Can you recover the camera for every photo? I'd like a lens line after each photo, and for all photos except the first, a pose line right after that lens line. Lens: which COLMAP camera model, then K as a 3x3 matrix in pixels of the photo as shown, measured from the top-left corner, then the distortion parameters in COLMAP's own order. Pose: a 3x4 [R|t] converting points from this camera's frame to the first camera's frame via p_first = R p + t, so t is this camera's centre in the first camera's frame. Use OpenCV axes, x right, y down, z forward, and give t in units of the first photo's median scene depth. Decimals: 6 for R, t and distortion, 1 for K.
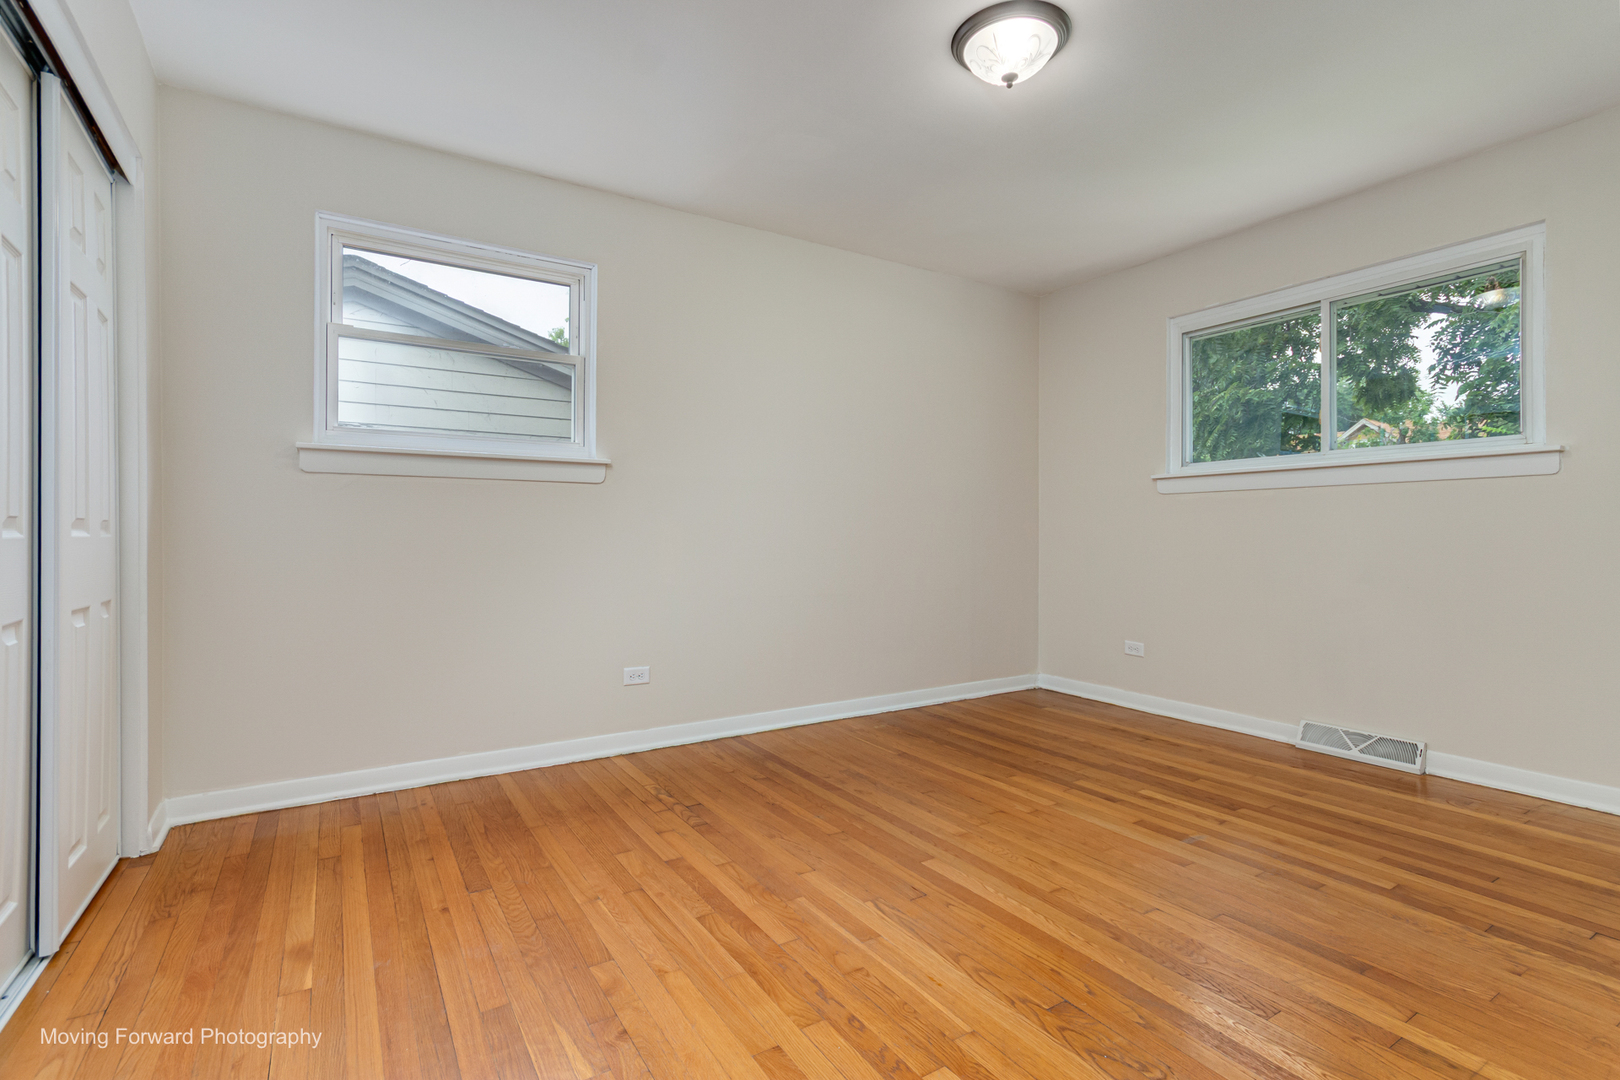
lens RADIAL K [[739.4, 0, 807.1], [0, 739.4, 541.1], [0, 0, 1]] dist [0.000786, 0.000231]
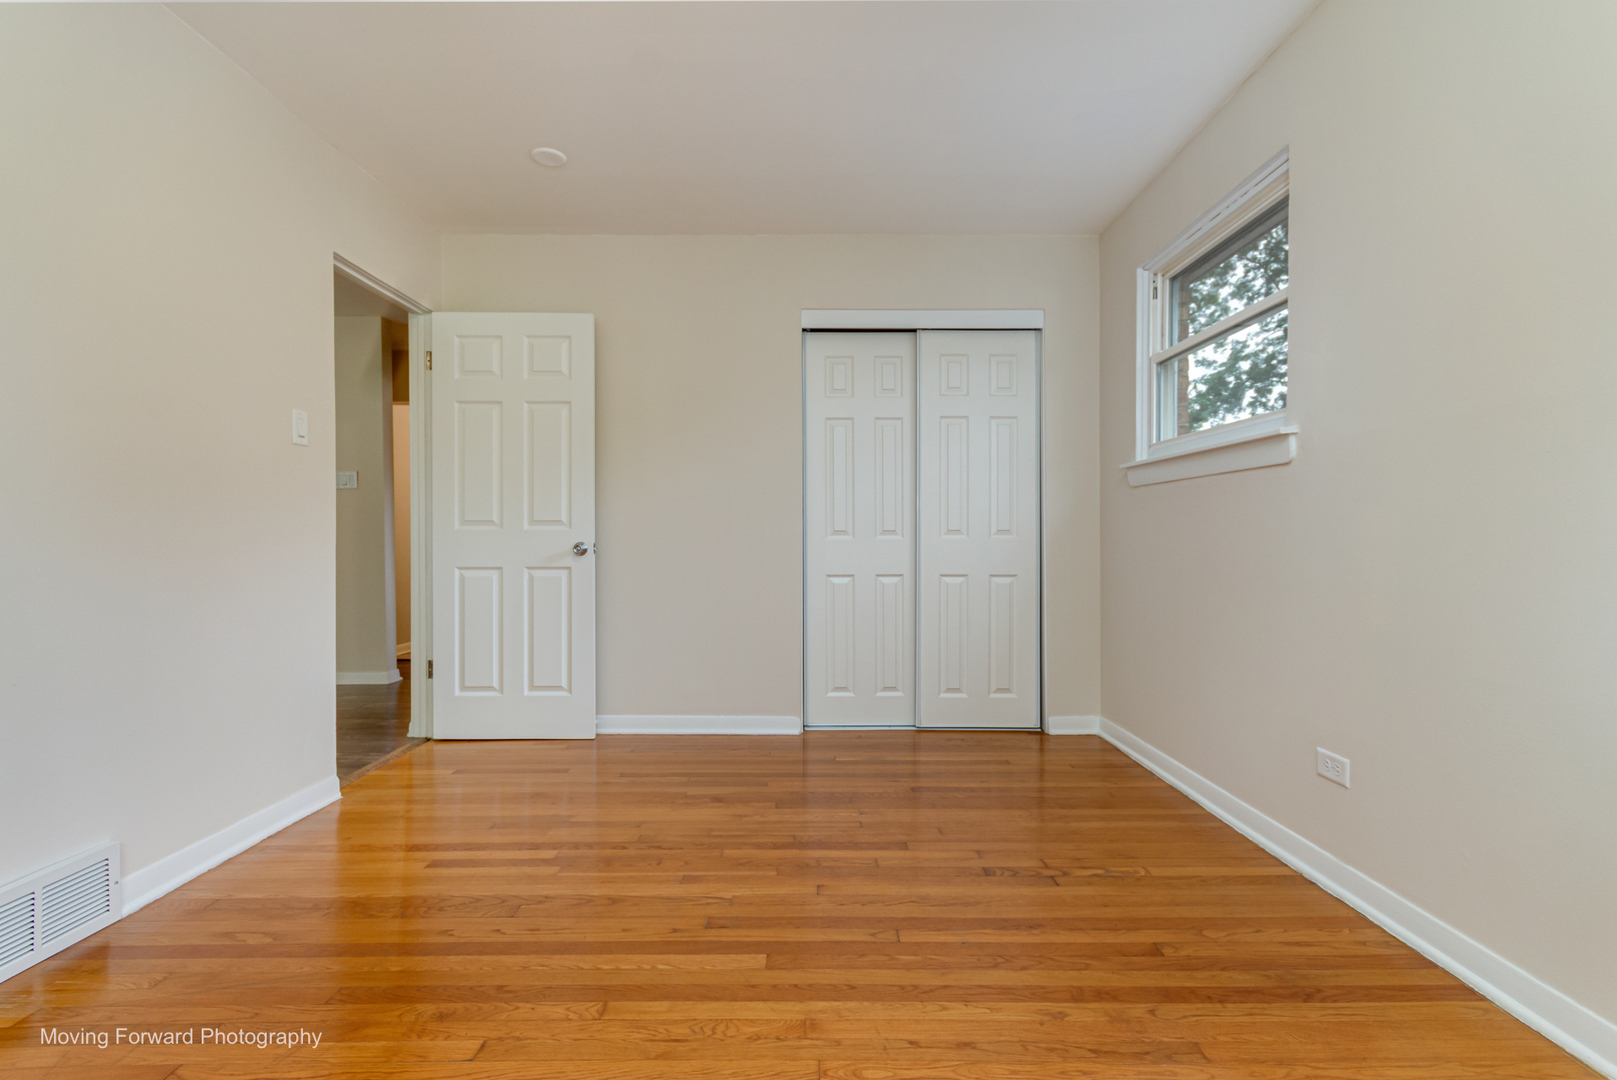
lens RADIAL K [[759.0, 0, 808.5], [0, 759.0, 540.0], [0, 0, 1]] dist [0.000170, -0.000011]
pose [[-0.535712, 0.002453, -0.844397, 0.808533], [-0.005691, 0.999963, 0.006516, -0.009505], [0.844381, 0.008296, -0.535678, 1.467739]]
